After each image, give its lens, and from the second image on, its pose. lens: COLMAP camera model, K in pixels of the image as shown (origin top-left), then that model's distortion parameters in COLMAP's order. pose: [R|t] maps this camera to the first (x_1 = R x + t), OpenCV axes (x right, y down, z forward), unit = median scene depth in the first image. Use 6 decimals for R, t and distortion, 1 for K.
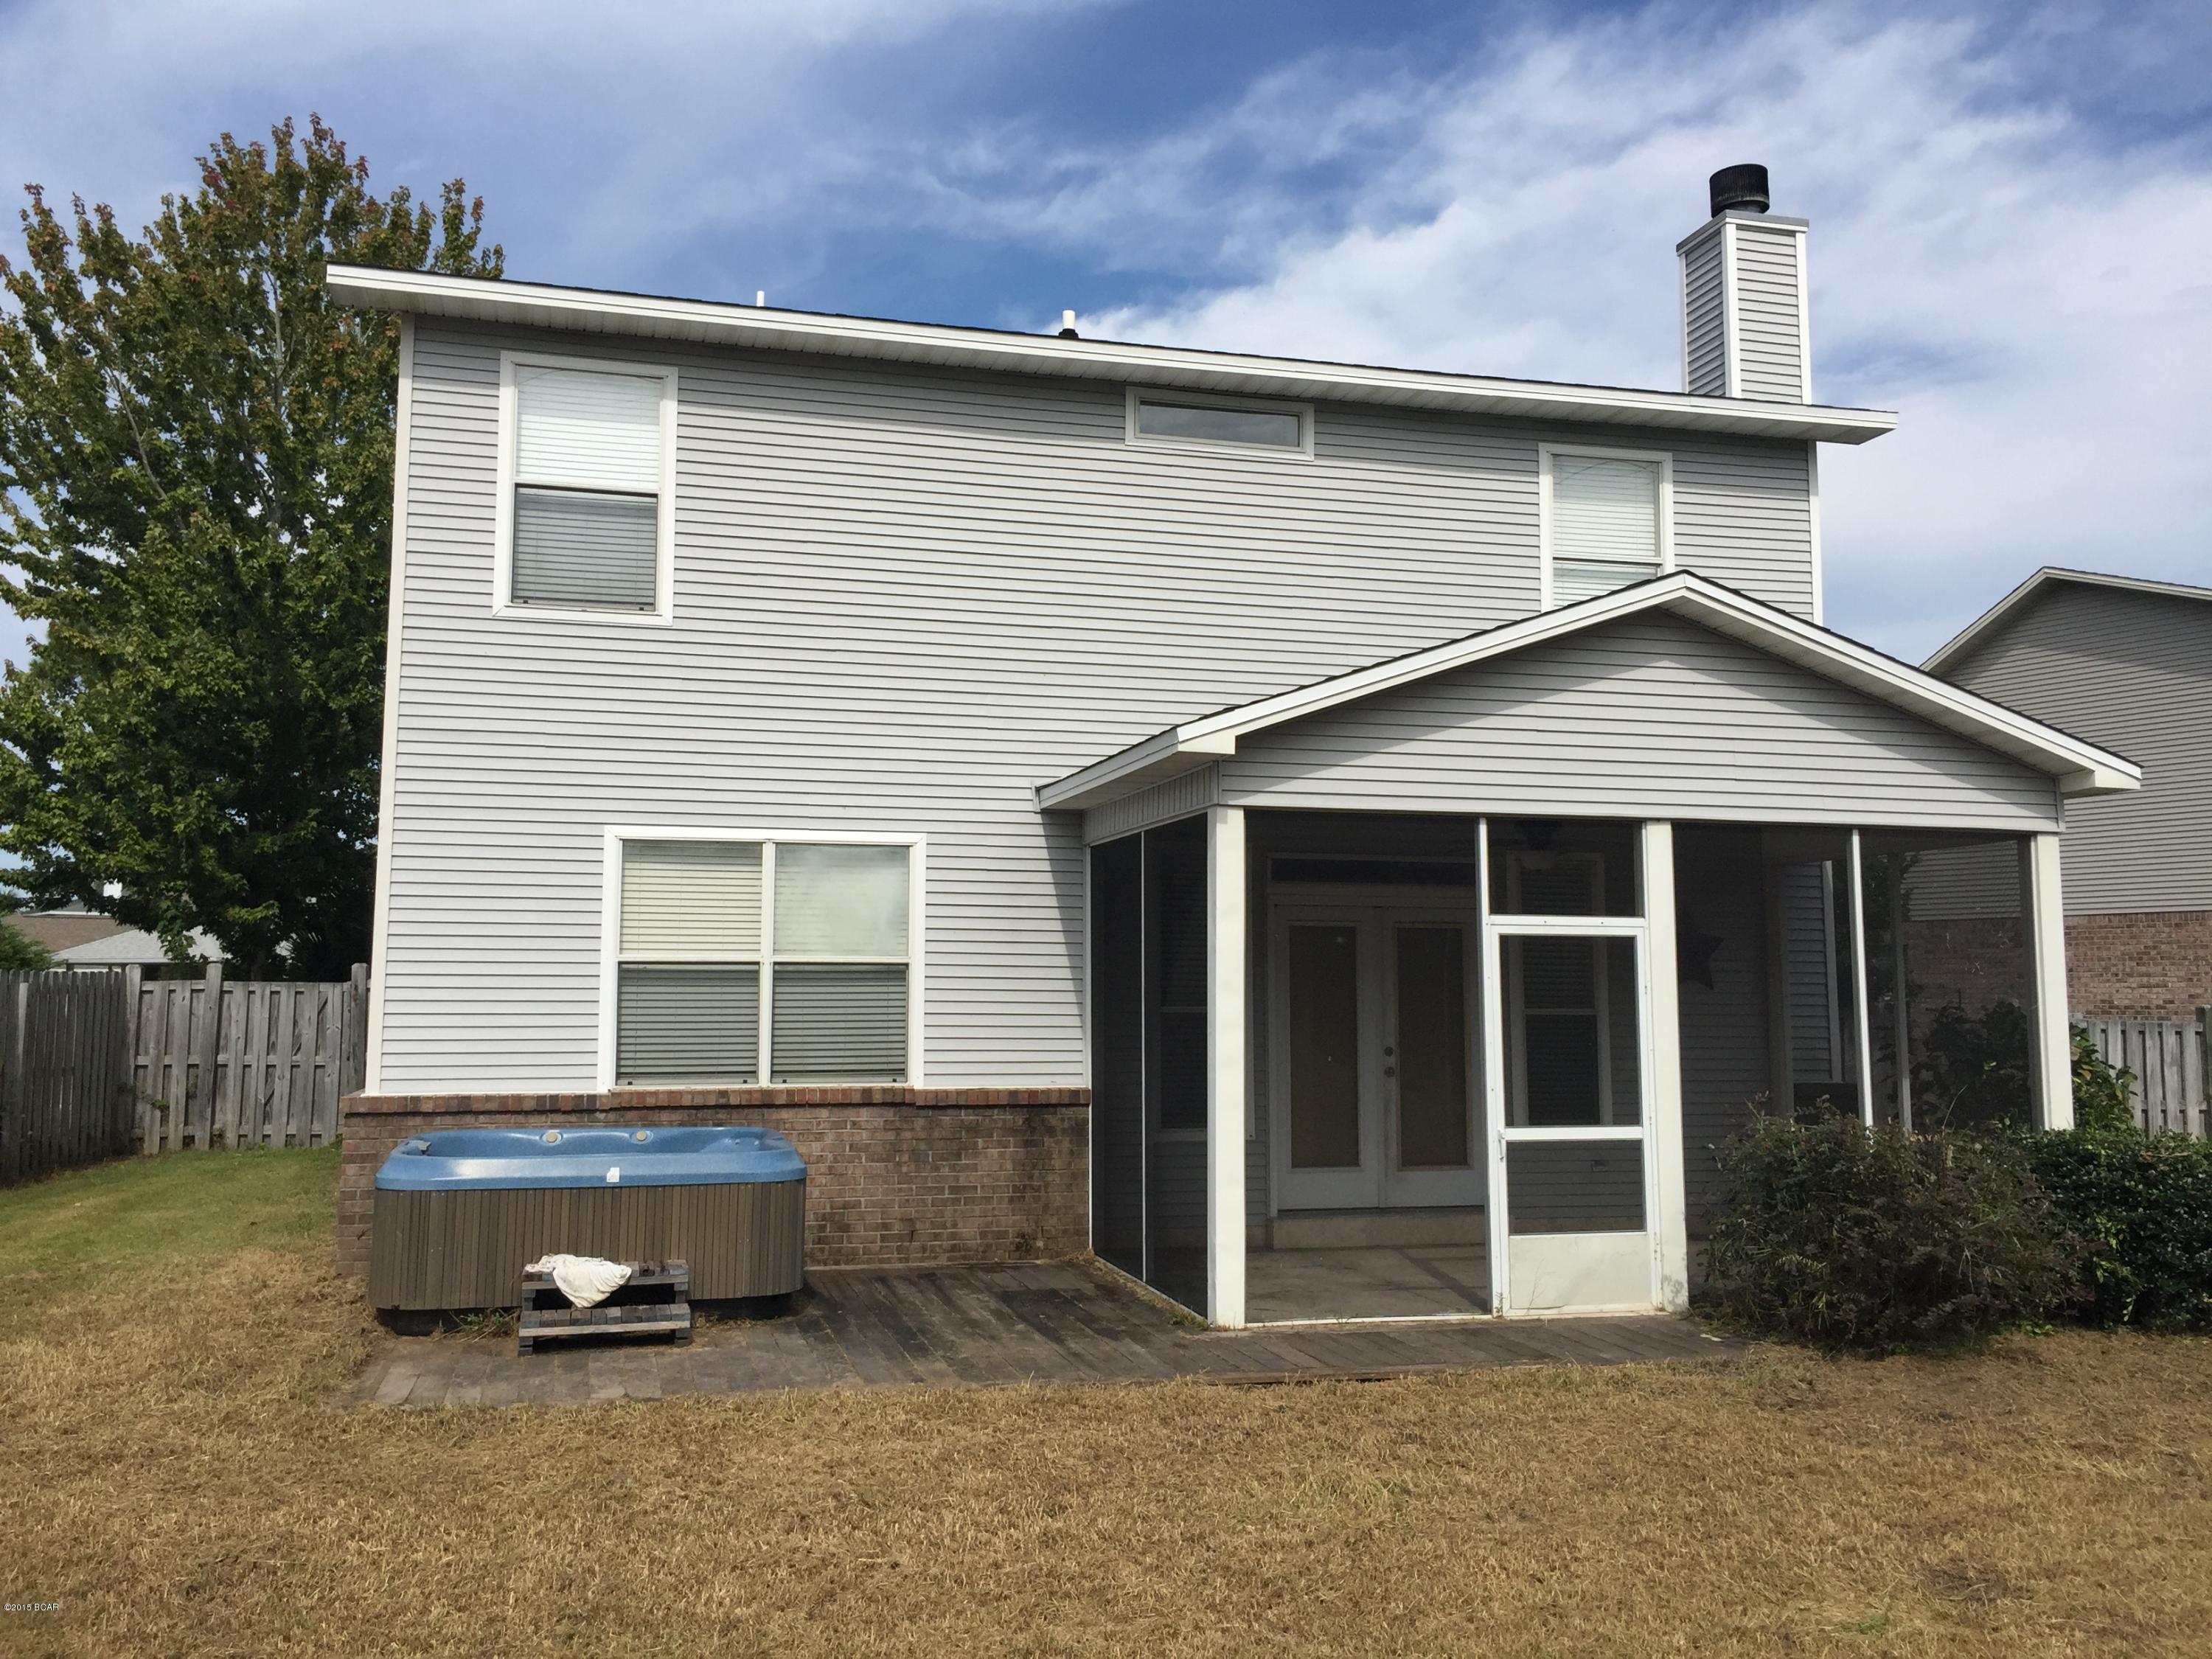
lens RADIAL K [[1859.3, 0, 1091.6], [0, 1859.3, 798.1], [0, 0, 1]] dist [0.060289, -0.086967]
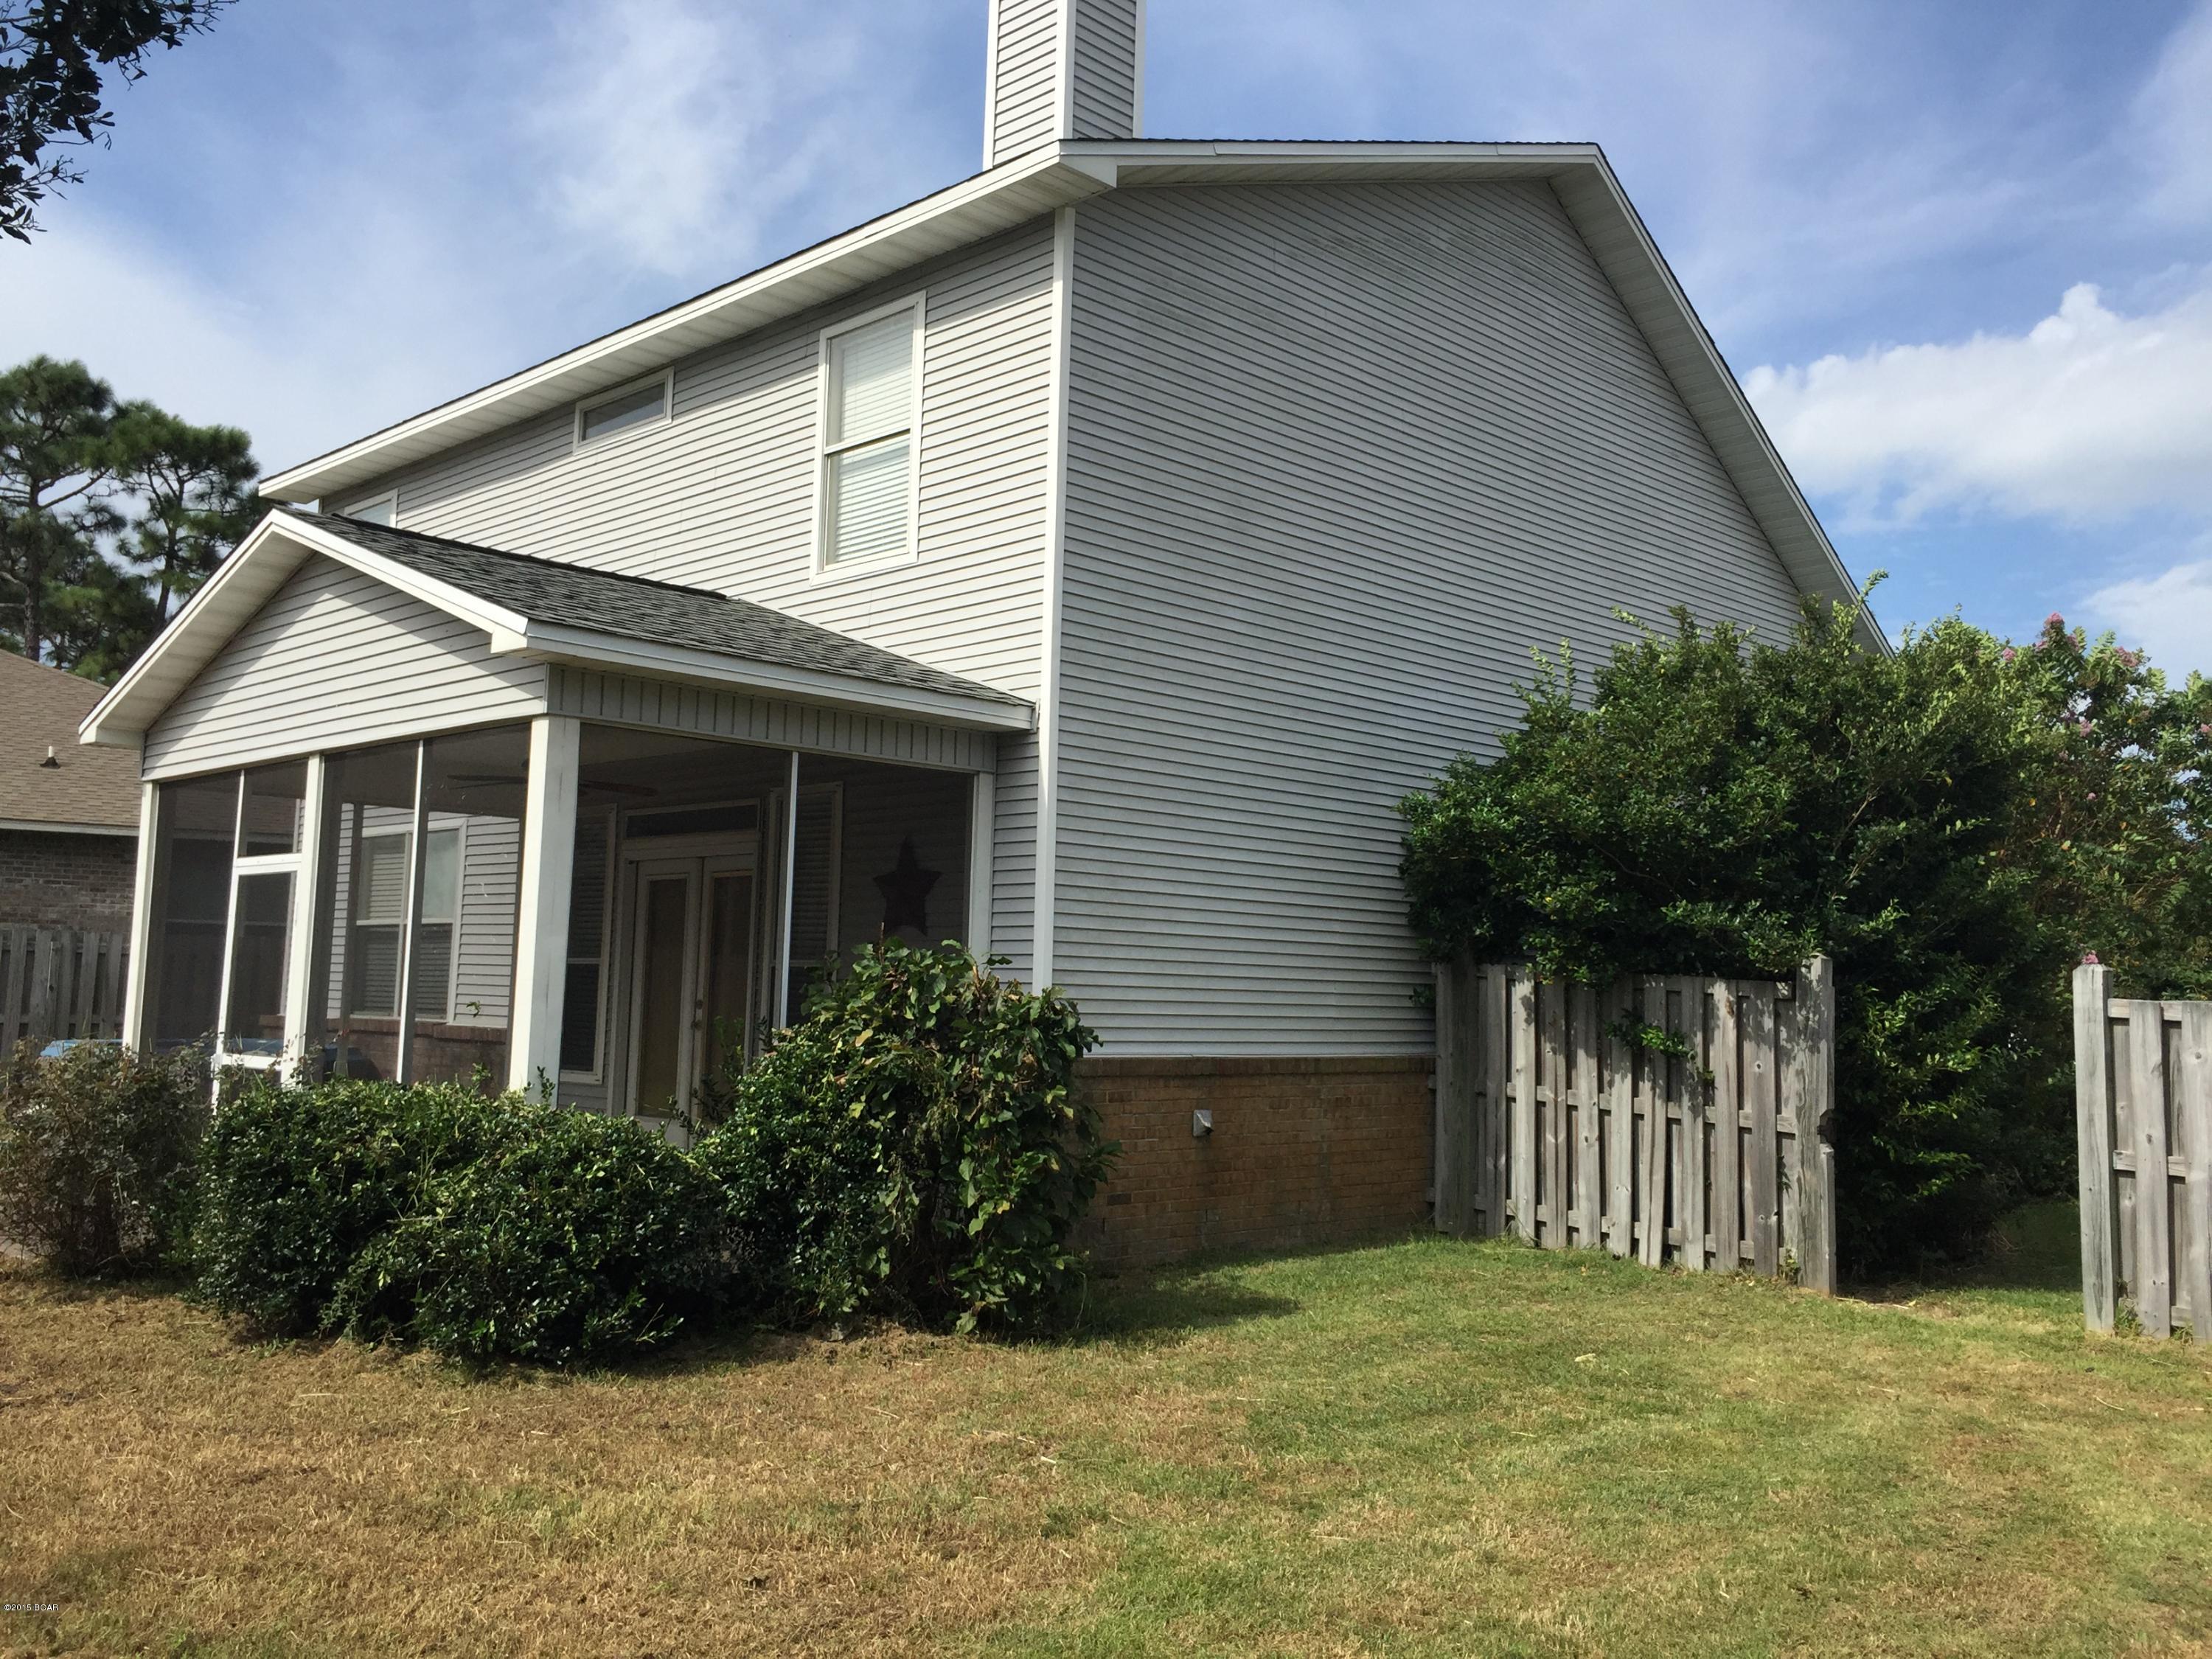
lens RADIAL K [[1901.6, 0, 1118.3], [0, 1901.6, 785.6], [0, 0, 1]] dist [0.070986, -0.111925]
pose [[0.522066, -0.089168, -0.848231, 1.257437], [0.069813, 0.995650, -0.061697, 0.109862], [0.850043, -0.027007, 0.526021, 0.735659]]
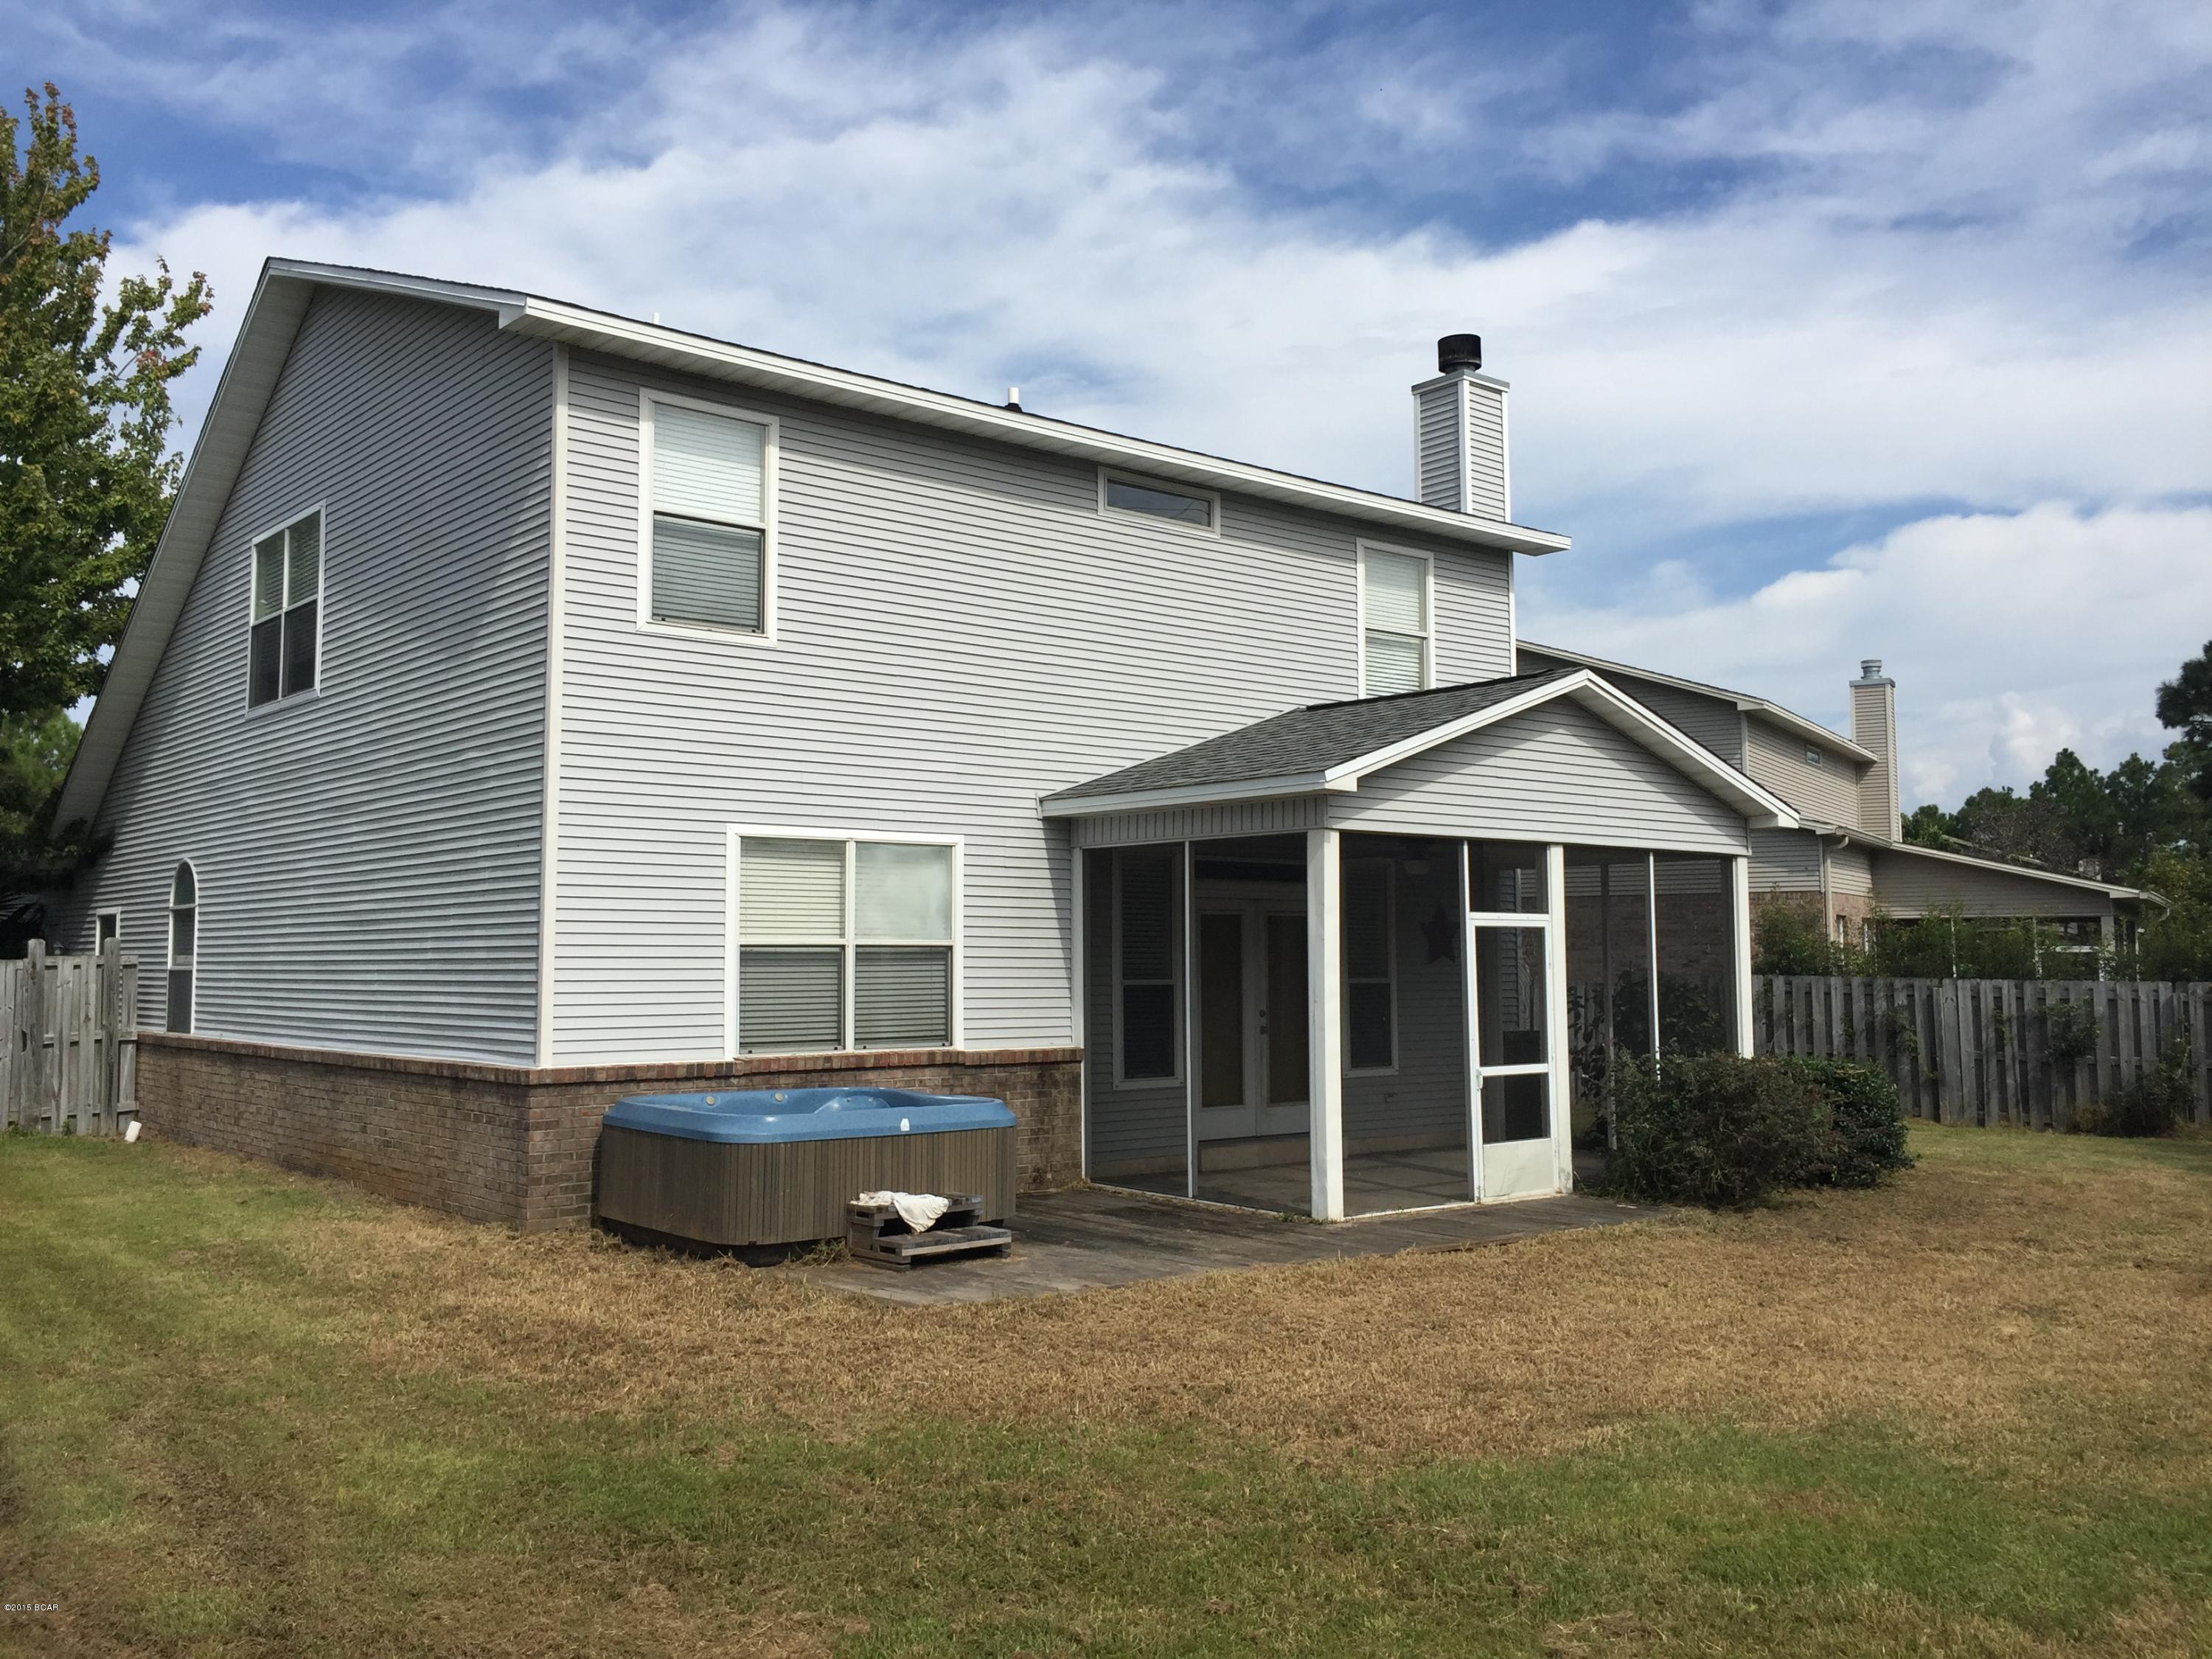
lens RADIAL K [[1859.3, 0, 1091.6], [0, 1859.3, 798.1], [0, 0, 1]] dist [0.060289, -0.086967]
pose [[0.911769, 0.031179, 0.409519, -0.519646], [-0.039073, 0.999177, 0.010921, -0.021498], [-0.408841, -0.025959, 0.912236, -0.112709]]
